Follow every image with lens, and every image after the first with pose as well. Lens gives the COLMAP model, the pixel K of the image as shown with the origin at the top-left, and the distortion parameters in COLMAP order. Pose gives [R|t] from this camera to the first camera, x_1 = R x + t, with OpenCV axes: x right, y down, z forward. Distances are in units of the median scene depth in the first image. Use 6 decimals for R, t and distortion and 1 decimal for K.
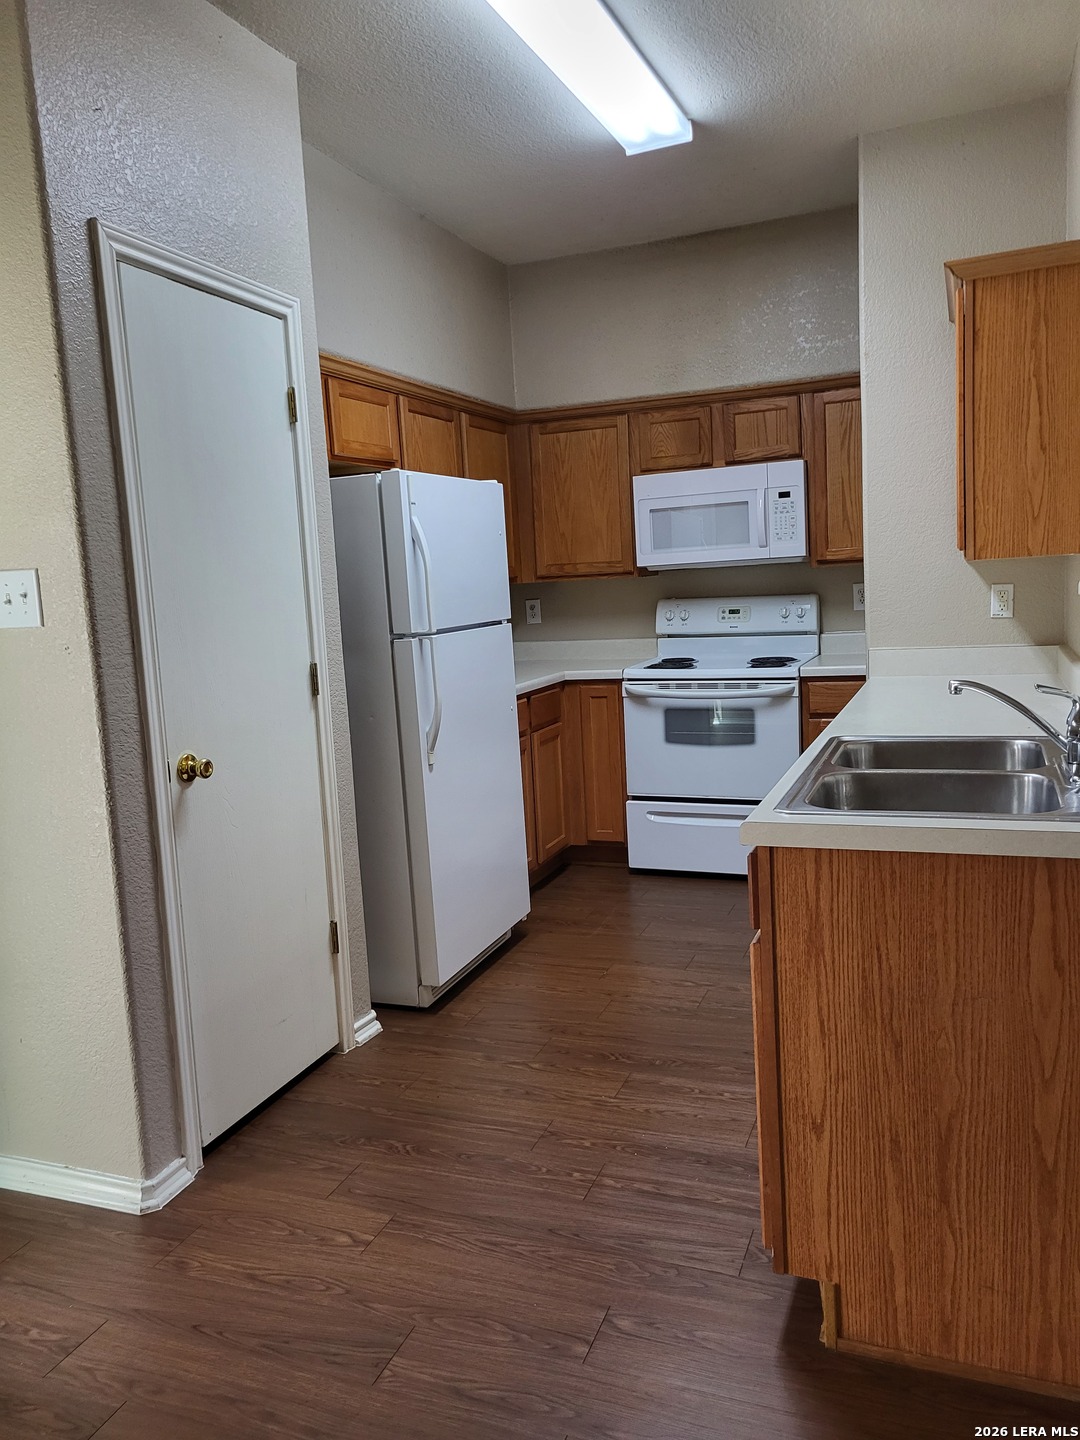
lens RADIAL K [[1097.6, 0, 540.4], [0, 1097.6, 712.3], [0, 0, 1]] dist [0.046744, -0.031767]
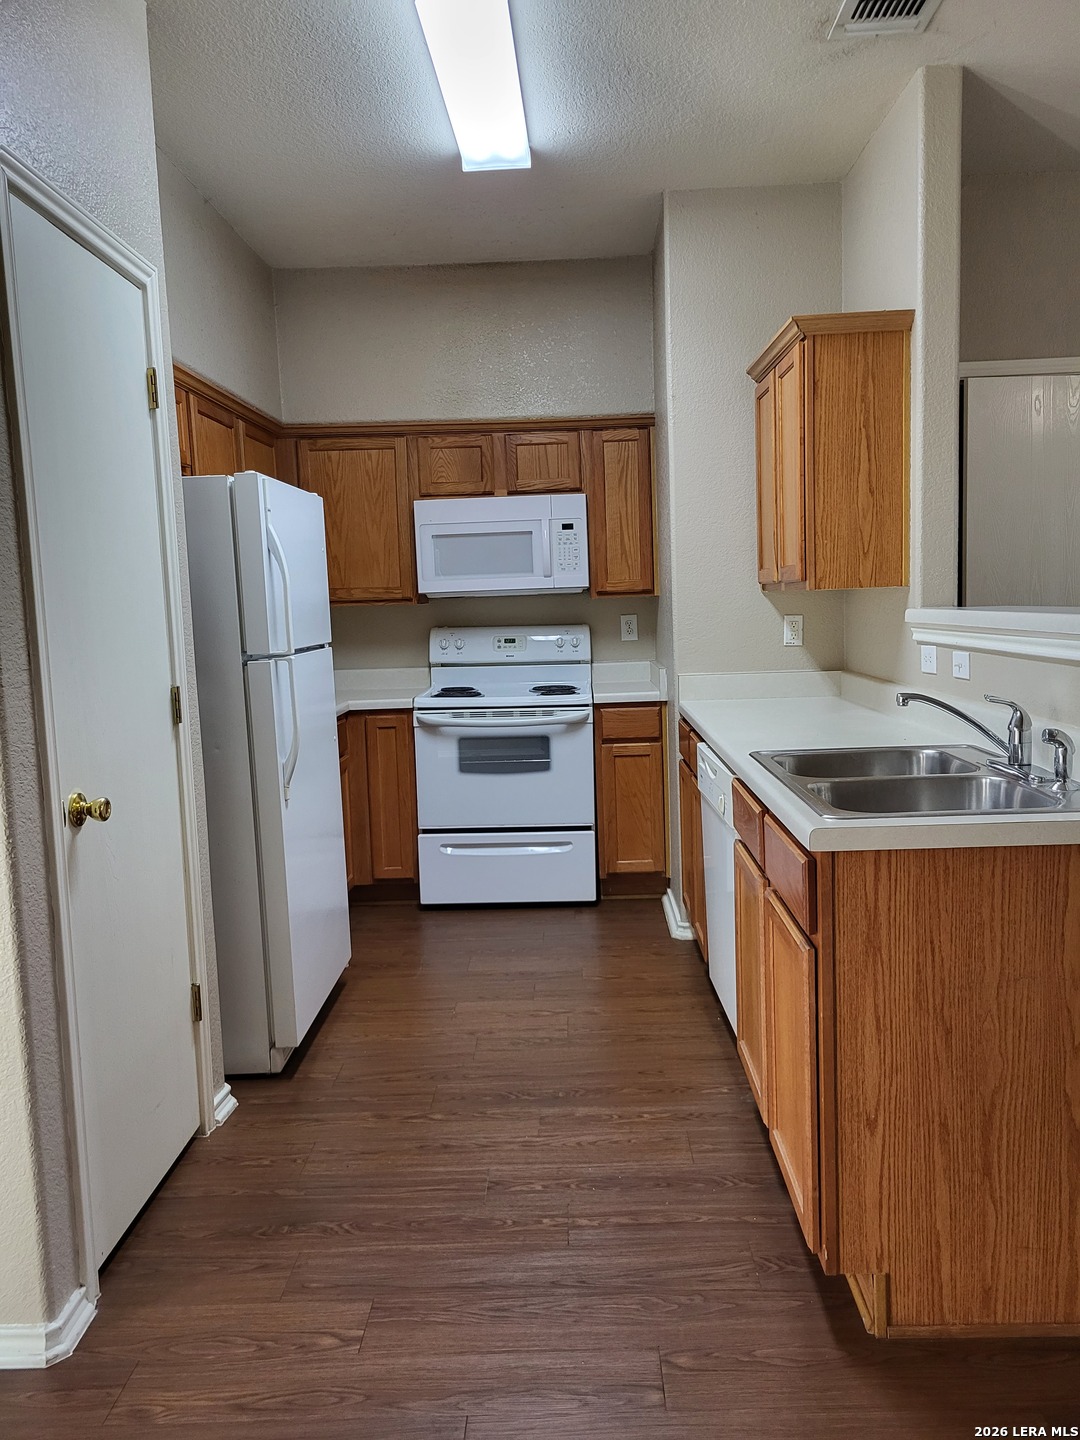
lens RADIAL K [[1101.9, 0, 560.8], [0, 1101.9, 718.4], [0, 0, 1]] dist [0.047016, -0.034697]
pose [[0.933382, -0.014441, 0.358593, -0.241834], [0.025403, 0.999342, -0.025879, 0.011229], [-0.357984, 0.033264, 0.933135, 0.078357]]
